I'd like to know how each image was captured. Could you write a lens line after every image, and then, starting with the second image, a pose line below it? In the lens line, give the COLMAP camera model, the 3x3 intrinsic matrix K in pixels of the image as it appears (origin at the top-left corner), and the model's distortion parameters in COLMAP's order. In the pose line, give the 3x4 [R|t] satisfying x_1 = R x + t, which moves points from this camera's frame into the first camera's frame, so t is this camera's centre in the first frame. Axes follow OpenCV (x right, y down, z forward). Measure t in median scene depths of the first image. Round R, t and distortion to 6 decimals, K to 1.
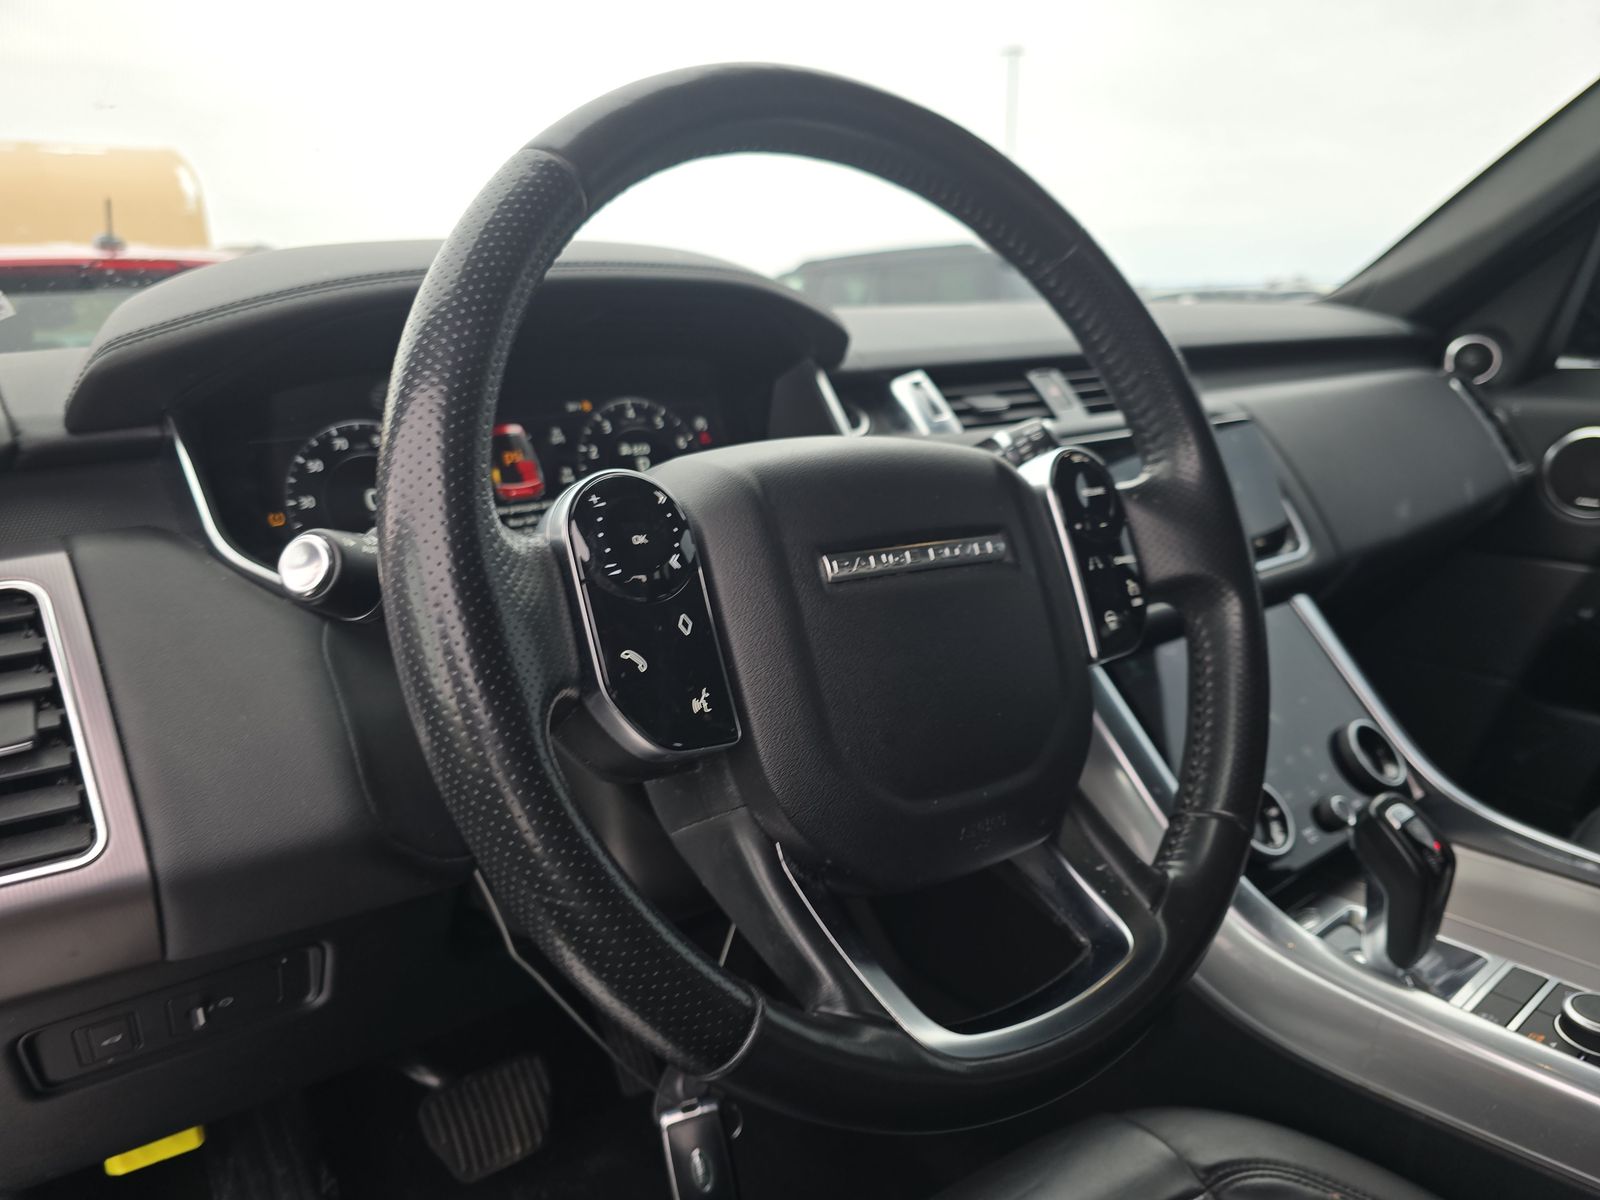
lens RADIAL K [[1096.4, 0, 800.0], [0, 1096.4, 600.0], [0, 0, 1]] dist [0.065543, -0.073557]
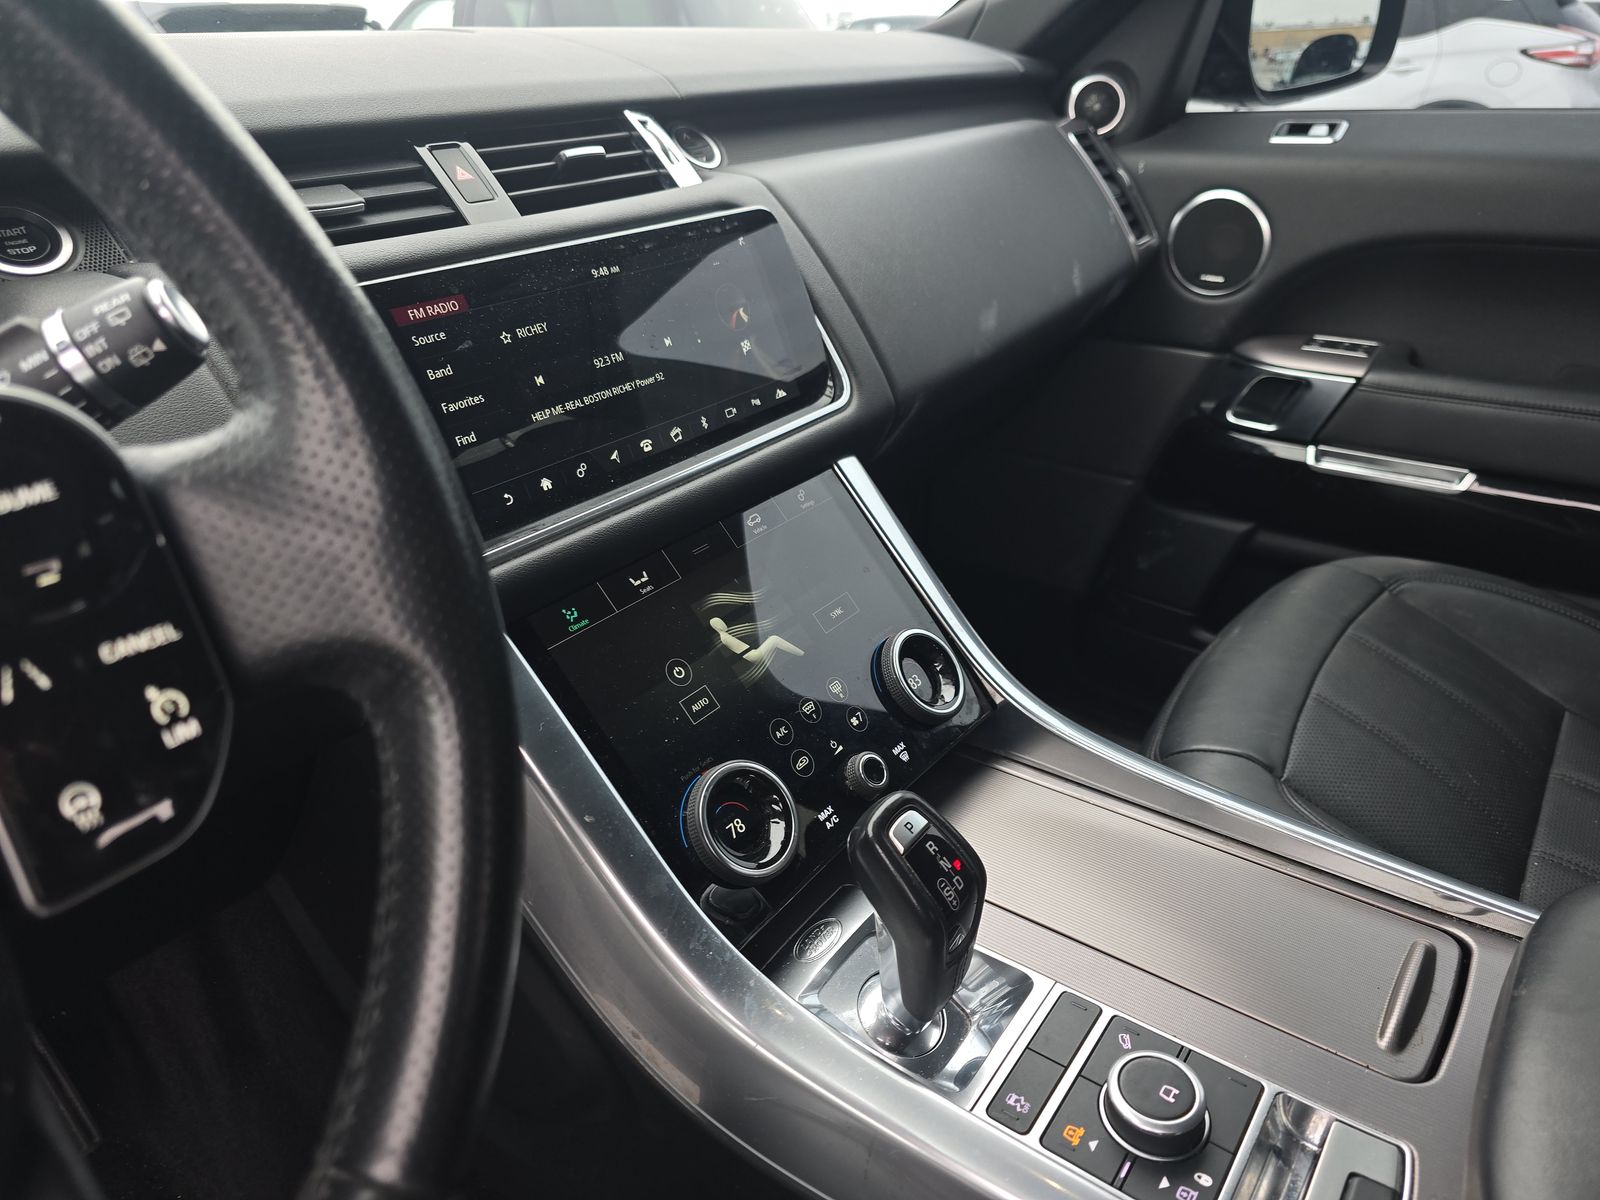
lens RADIAL K [[1096.4, 0, 800.0], [0, 1096.4, 600.0], [0, 0, 1]] dist [0.065543, -0.073557]
pose [[0.968569, -0.114178, 0.220991, 0.245804], [0.065515, 0.974155, 0.216169, -0.073008], [-0.239962, -0.194896, 0.951017, 0.280921]]
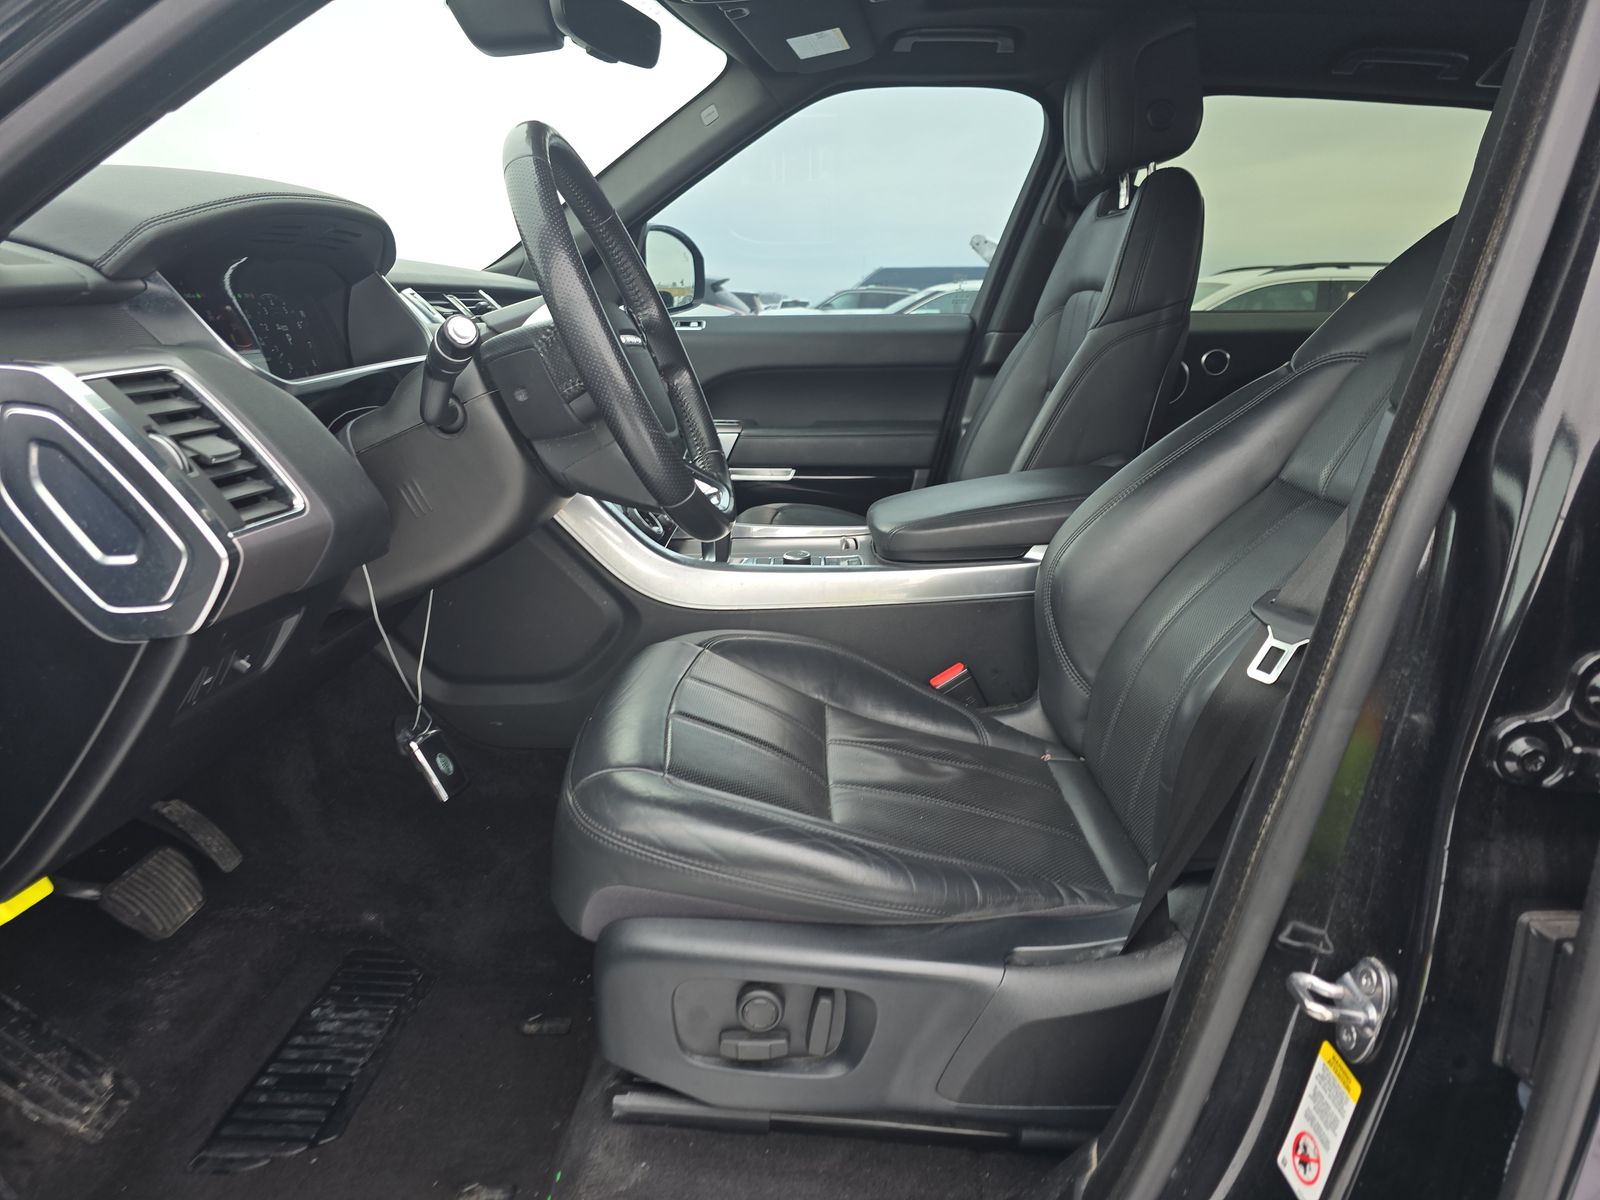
lens RADIAL K [[1071.0, 0, 800.0], [0, 1071.0, 600.0], [0, 0, 1]] dist [0.093994, -0.080843]
pose [[0.632934, -0.182250, 0.752449, -0.722095], [0.176995, 0.980221, 0.088536, 0.175049], [-0.753702, 0.077142, 0.652673, -0.371415]]
